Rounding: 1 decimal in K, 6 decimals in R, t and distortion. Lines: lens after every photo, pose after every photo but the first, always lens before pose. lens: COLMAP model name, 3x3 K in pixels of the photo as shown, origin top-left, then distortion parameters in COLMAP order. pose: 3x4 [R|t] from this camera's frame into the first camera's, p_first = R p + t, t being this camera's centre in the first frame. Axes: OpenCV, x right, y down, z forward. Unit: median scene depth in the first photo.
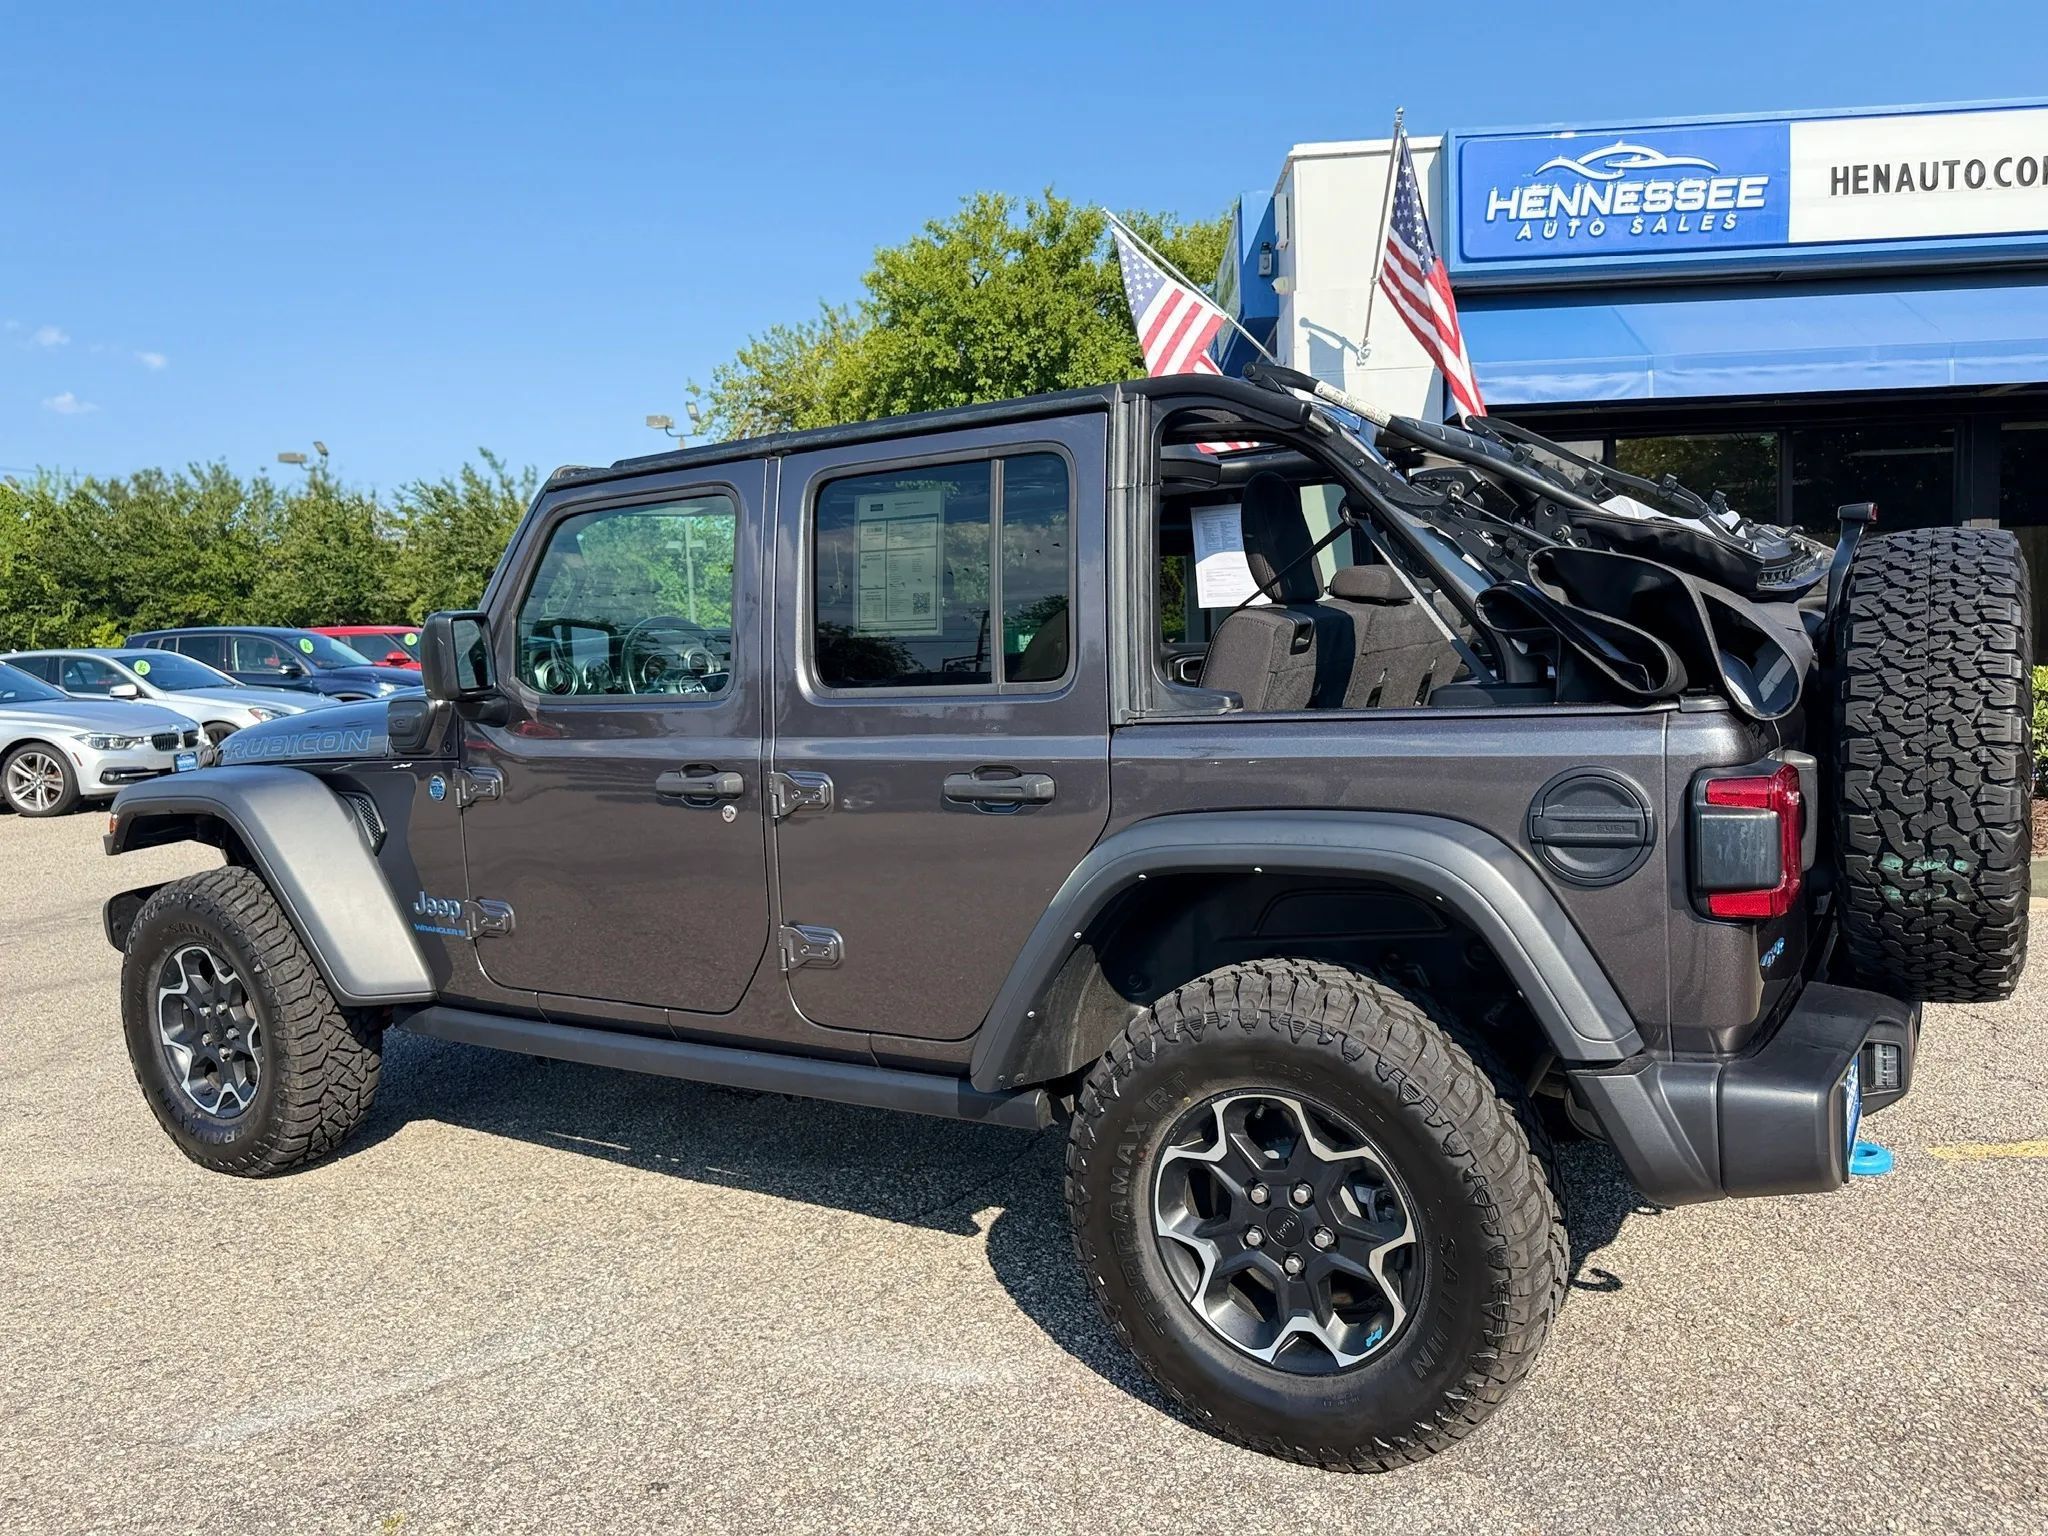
lens RADIAL K [[1549.6, 0, 1017.7], [0, 1549.6, 770.6], [0, 0, 1]] dist [0.057189, -0.072376]
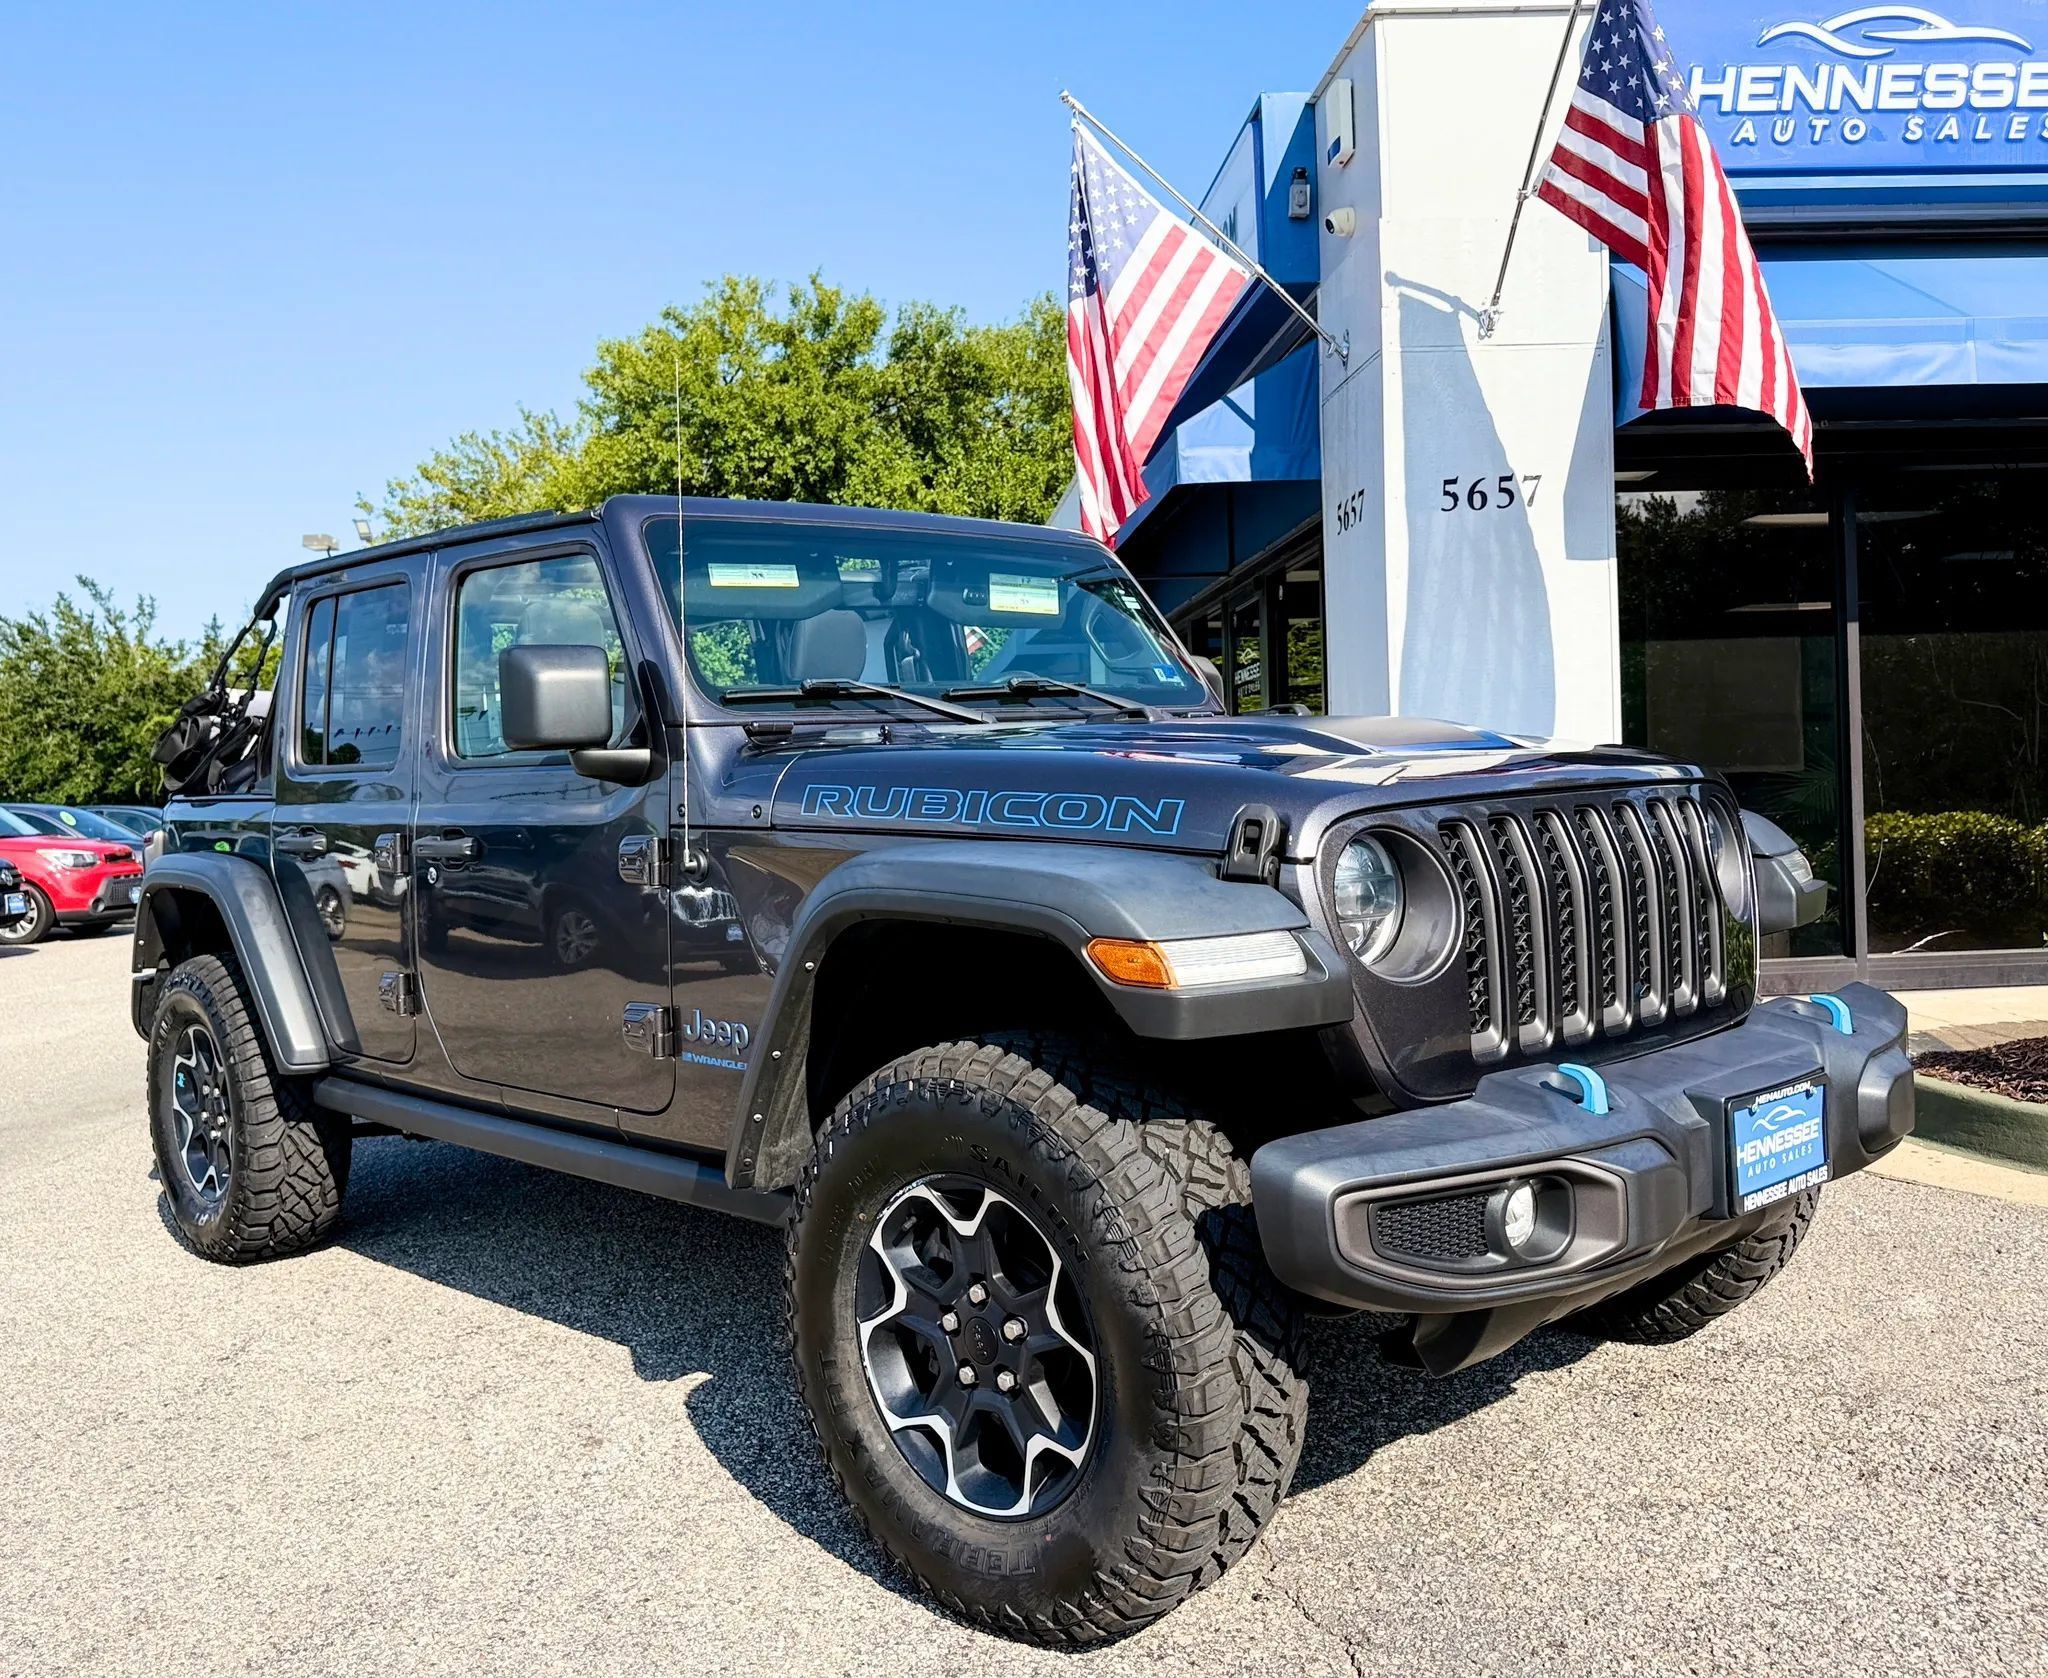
lens RADIAL K [[1792.0, 0, 953.8], [0, 1792.0, 832.9], [0, 0, 1]] dist [0.044356, -0.051678]
pose [[0.993274, 0.000755, 0.115786, -0.075894], [0.008608, 0.996730, -0.080348, -0.005045], [-0.115468, 0.080804, 0.990019, 0.322241]]
